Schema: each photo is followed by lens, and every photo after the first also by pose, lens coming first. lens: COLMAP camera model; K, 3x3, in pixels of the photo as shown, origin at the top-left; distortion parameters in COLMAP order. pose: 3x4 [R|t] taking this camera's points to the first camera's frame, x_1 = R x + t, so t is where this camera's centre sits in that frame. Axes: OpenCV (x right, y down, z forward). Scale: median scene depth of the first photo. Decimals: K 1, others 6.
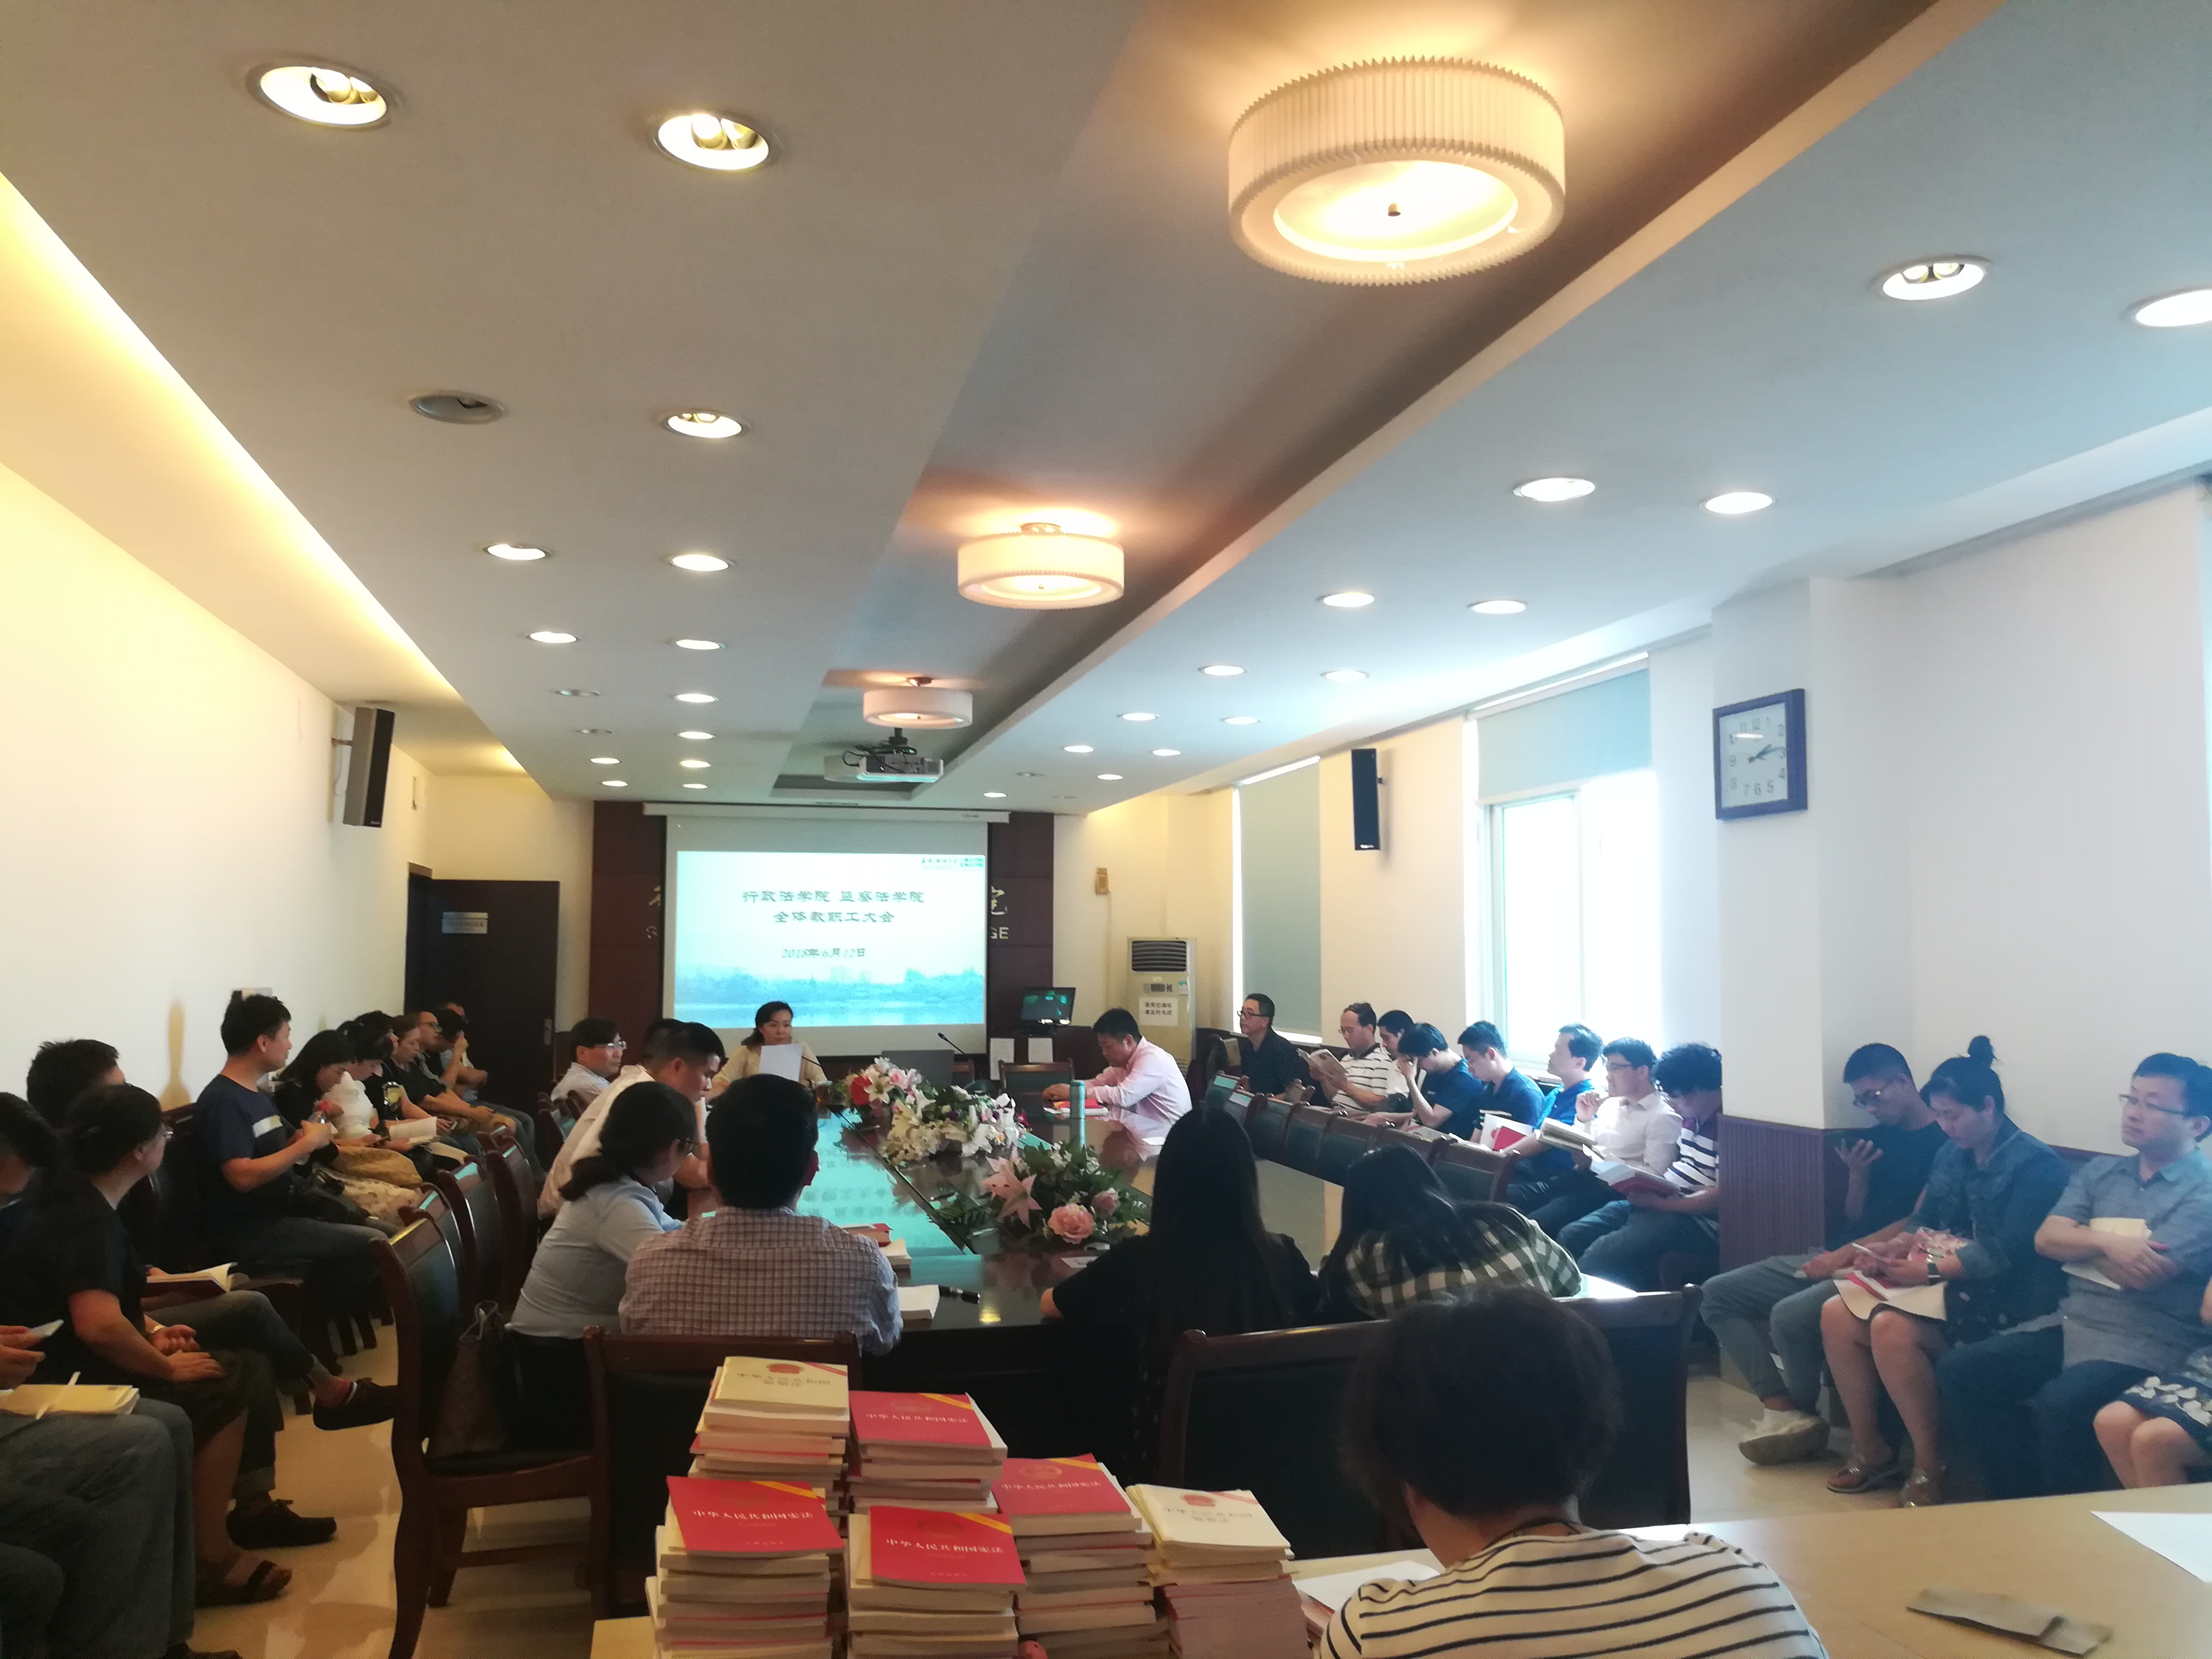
lens RADIAL K [[1770.1, 0, 1106.0], [0, 1770.1, 829.5], [0, 0, 1]] dist [0.135607, -0.540937]
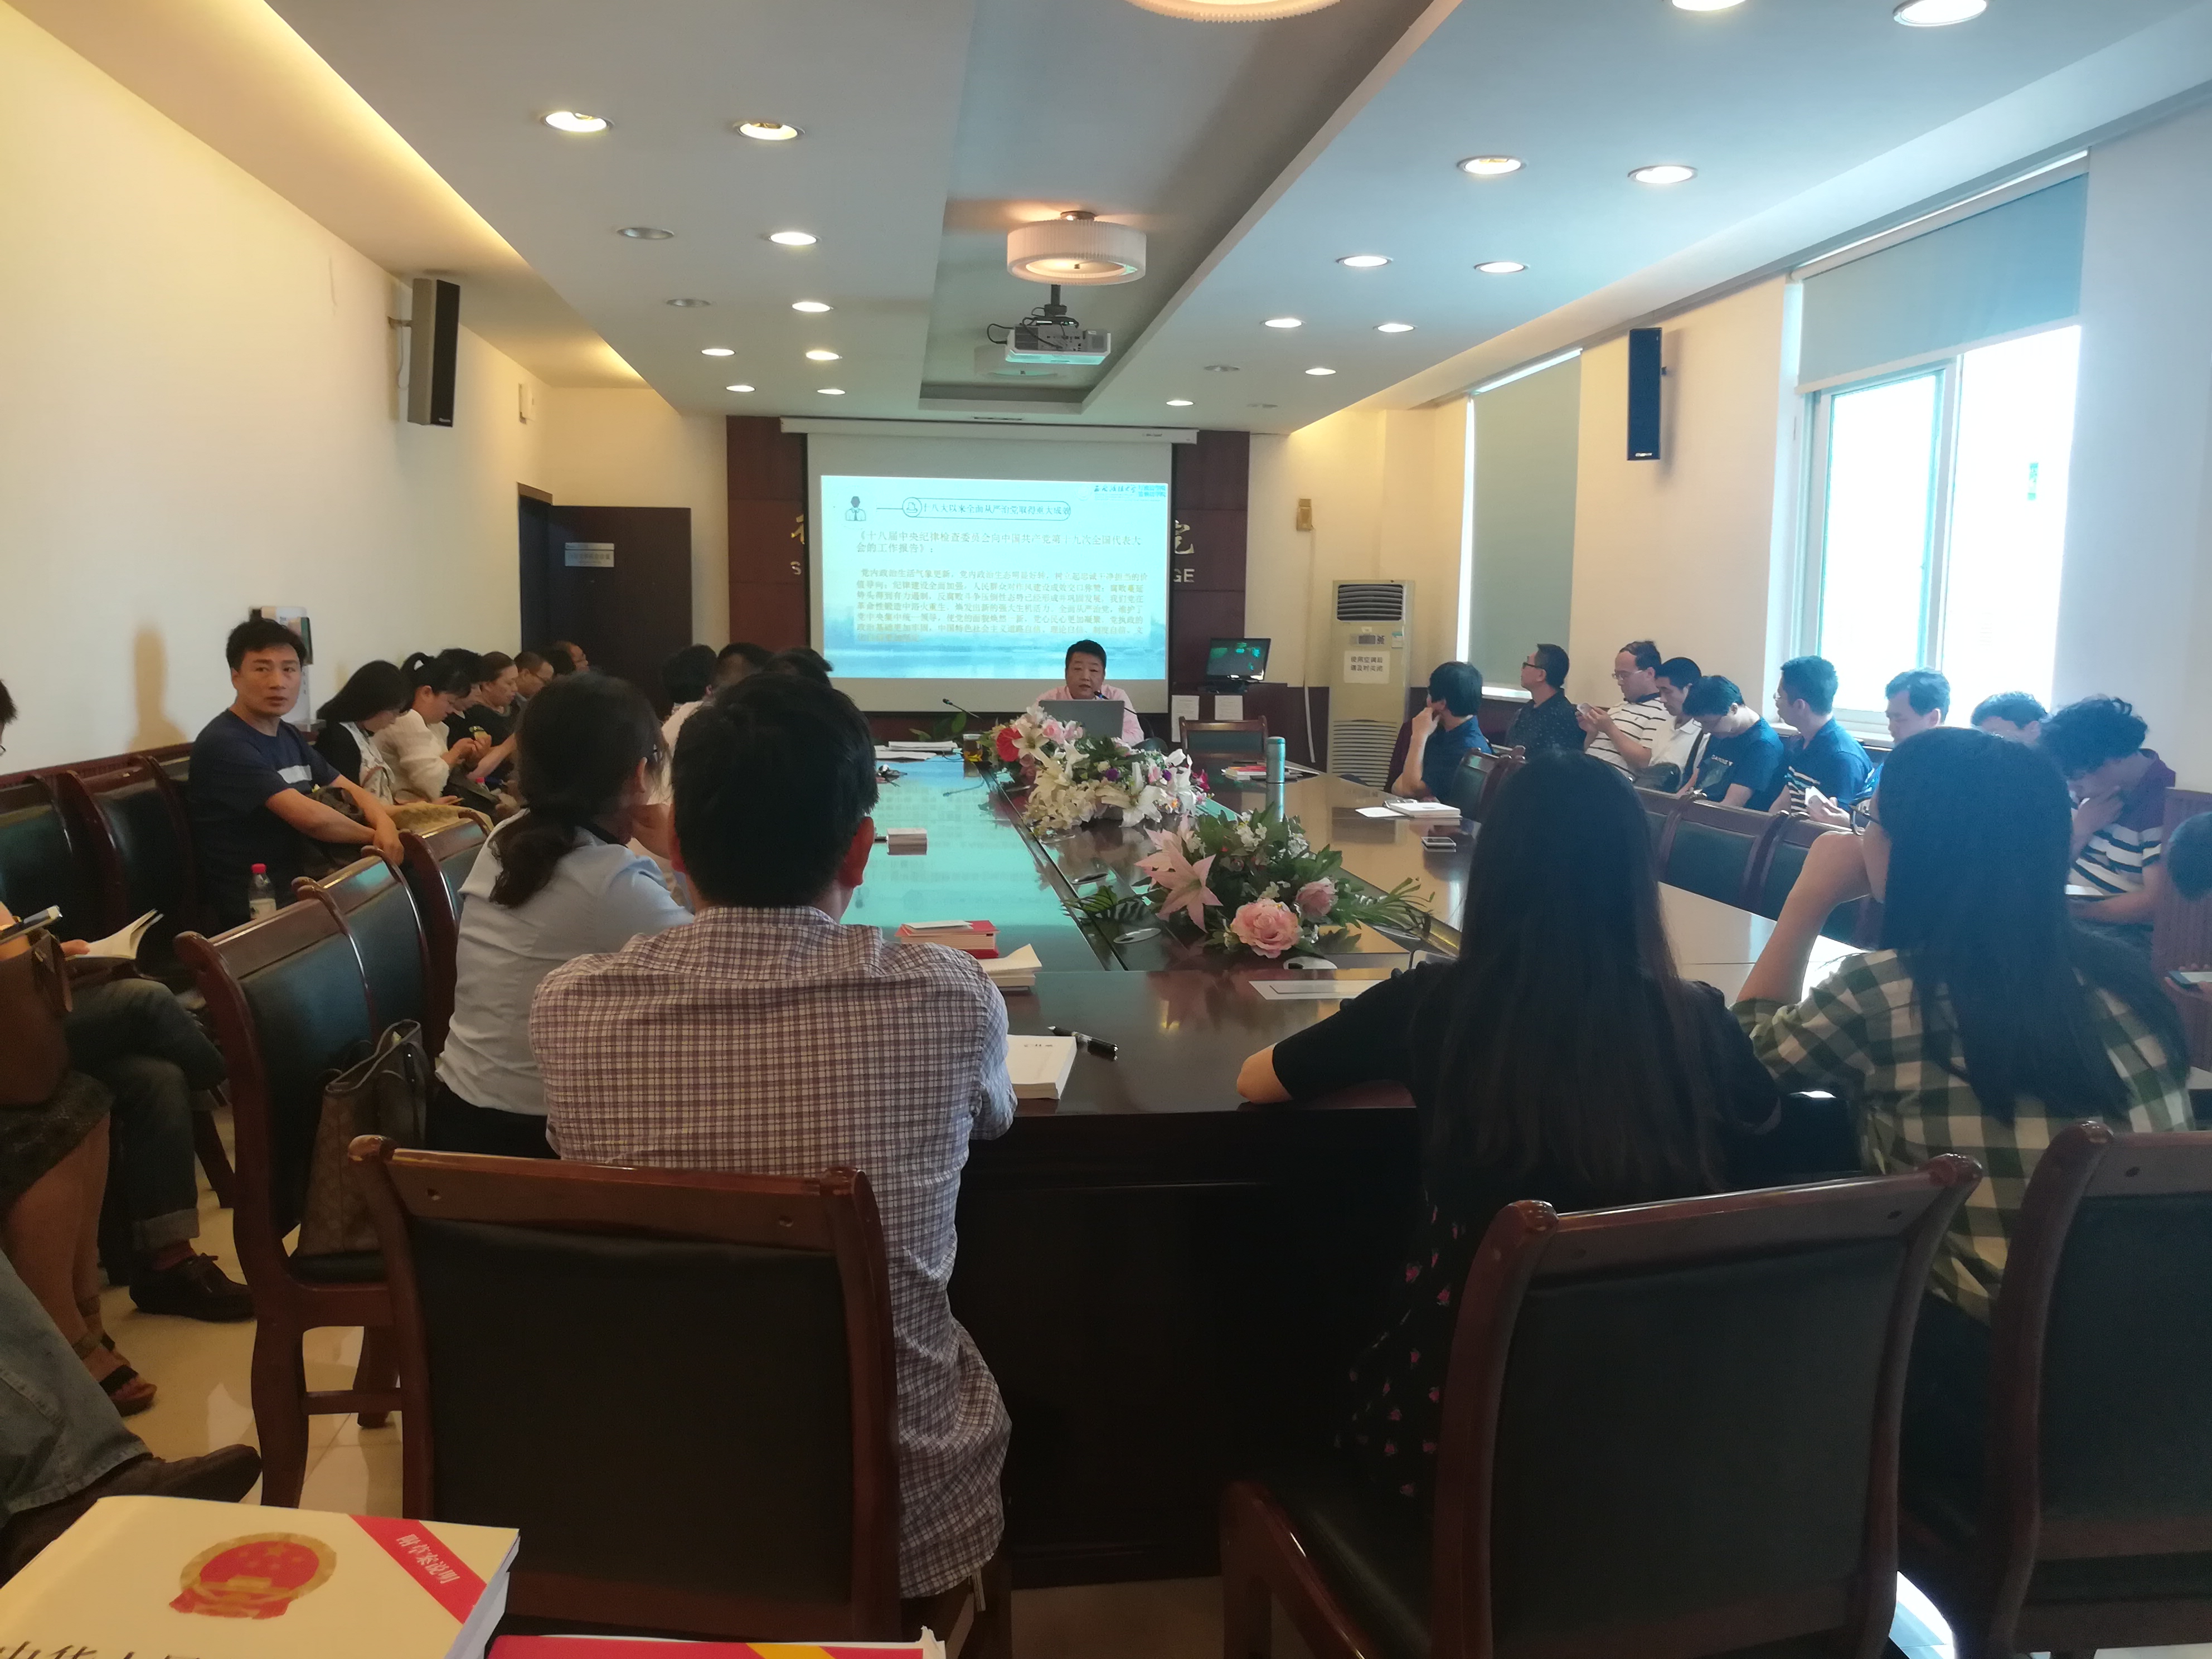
lens RADIAL K [[1770.1, 0, 1106.0], [0, 1770.1, 829.5], [0, 0, 1]] dist [0.135607, -0.540937]
pose [[0.994137, 0.023785, -0.105483, -0.004865], [-0.004072, 0.983052, 0.183284, 0.031628], [0.108055, -0.181780, 0.977384, 0.176573]]
